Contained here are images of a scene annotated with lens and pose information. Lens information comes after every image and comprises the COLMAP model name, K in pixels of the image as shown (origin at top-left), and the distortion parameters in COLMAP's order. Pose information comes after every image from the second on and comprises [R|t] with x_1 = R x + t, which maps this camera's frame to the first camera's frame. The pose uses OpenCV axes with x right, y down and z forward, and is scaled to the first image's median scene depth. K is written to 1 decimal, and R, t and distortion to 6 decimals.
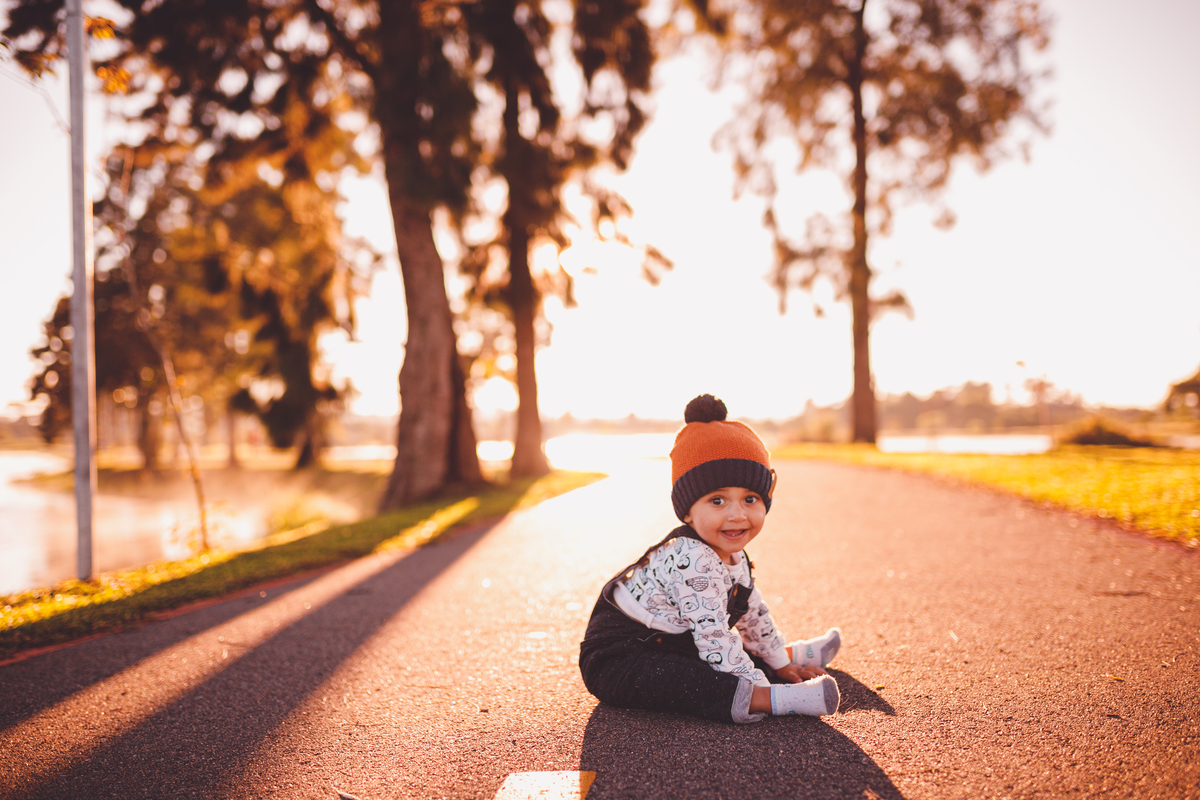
lens RADIAL K [[1174.2, 0, 602.0], [0, 1174.2, 408.9], [0, 0, 1]] dist [-0.003671, 0.005256]
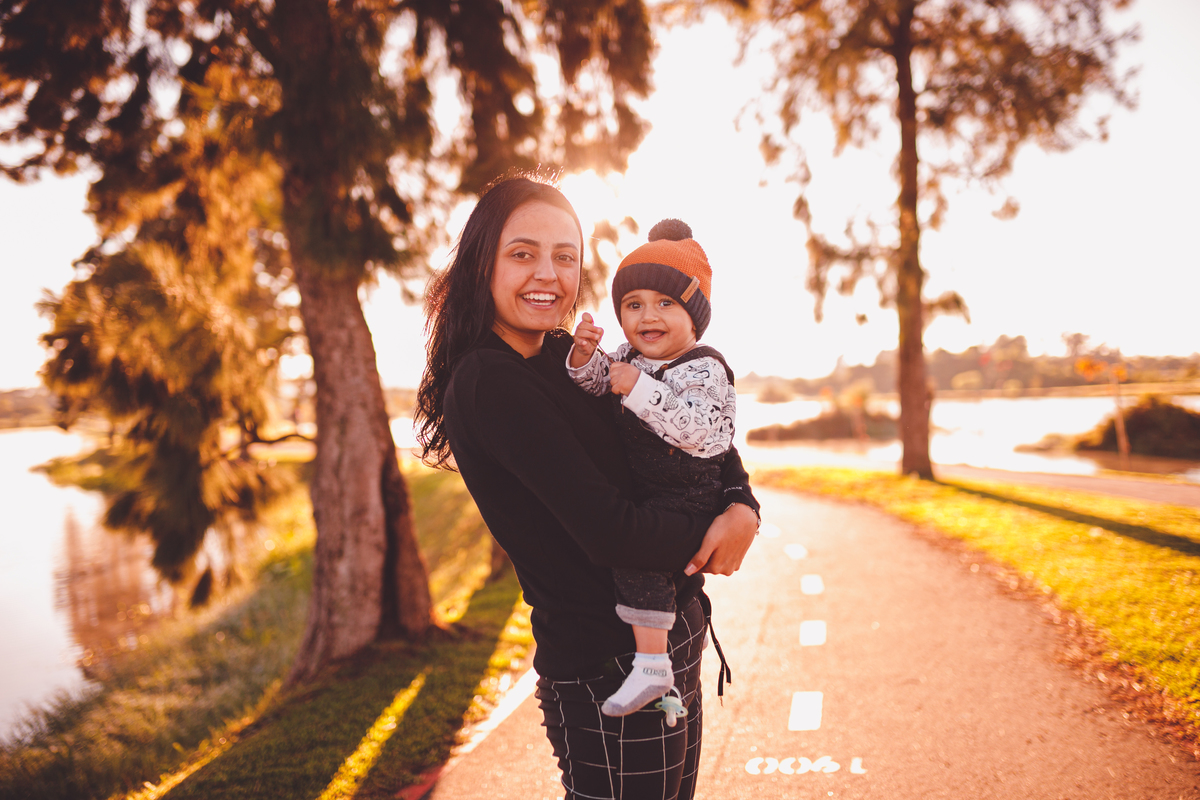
lens RADIAL K [[1175.6, 0, 600.0], [0, 1175.6, 400.0], [0, 0, 1]] dist [-0.014482, 0.021703]
pose [[0.999418, -0.020825, -0.027035, 0.020754], [0.021550, 0.999409, 0.026798, -0.073392], [0.026461, -0.027365, 0.999275, 0.187281]]
